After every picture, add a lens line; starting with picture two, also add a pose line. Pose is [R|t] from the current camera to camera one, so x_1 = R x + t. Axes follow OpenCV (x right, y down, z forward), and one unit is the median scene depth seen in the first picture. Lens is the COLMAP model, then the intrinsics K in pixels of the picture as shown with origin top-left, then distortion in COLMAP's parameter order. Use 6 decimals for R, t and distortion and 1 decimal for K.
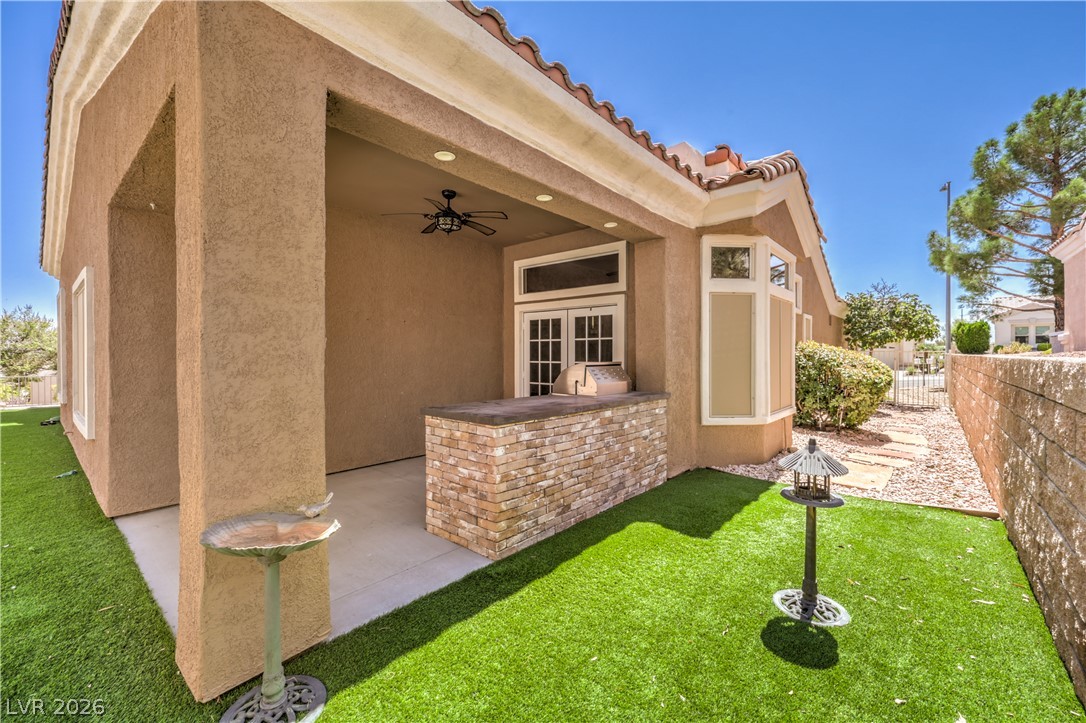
lens RADIAL K [[451.6, 0, 534.9], [0, 451.6, 359.1], [0, 0, 1]] dist [0.002210, -0.000358]
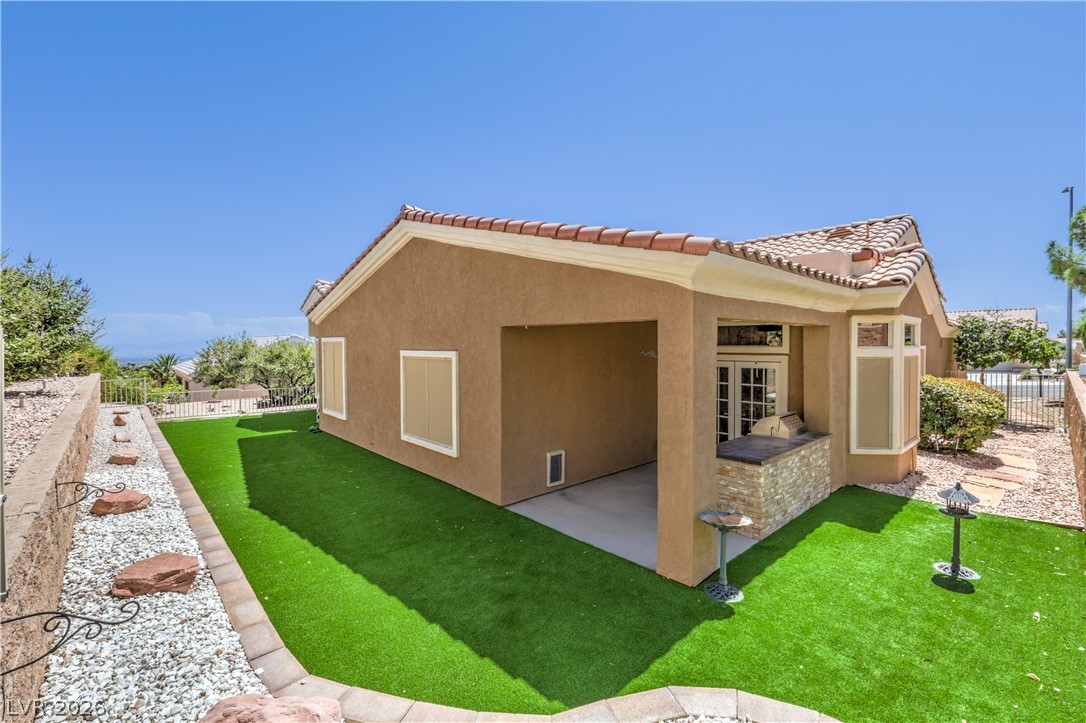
lens RADIAL K [[451.6, 0, 548.8], [0, 451.6, 358.8], [0, 0, 1]] dist [0.002210, -0.000358]
pose [[0.992748, 0.000863, -0.120209, -0.415522], [0.000448, 0.999941, 0.010884, -0.175546], [0.120211, -0.010858, 0.992689, -0.522416]]
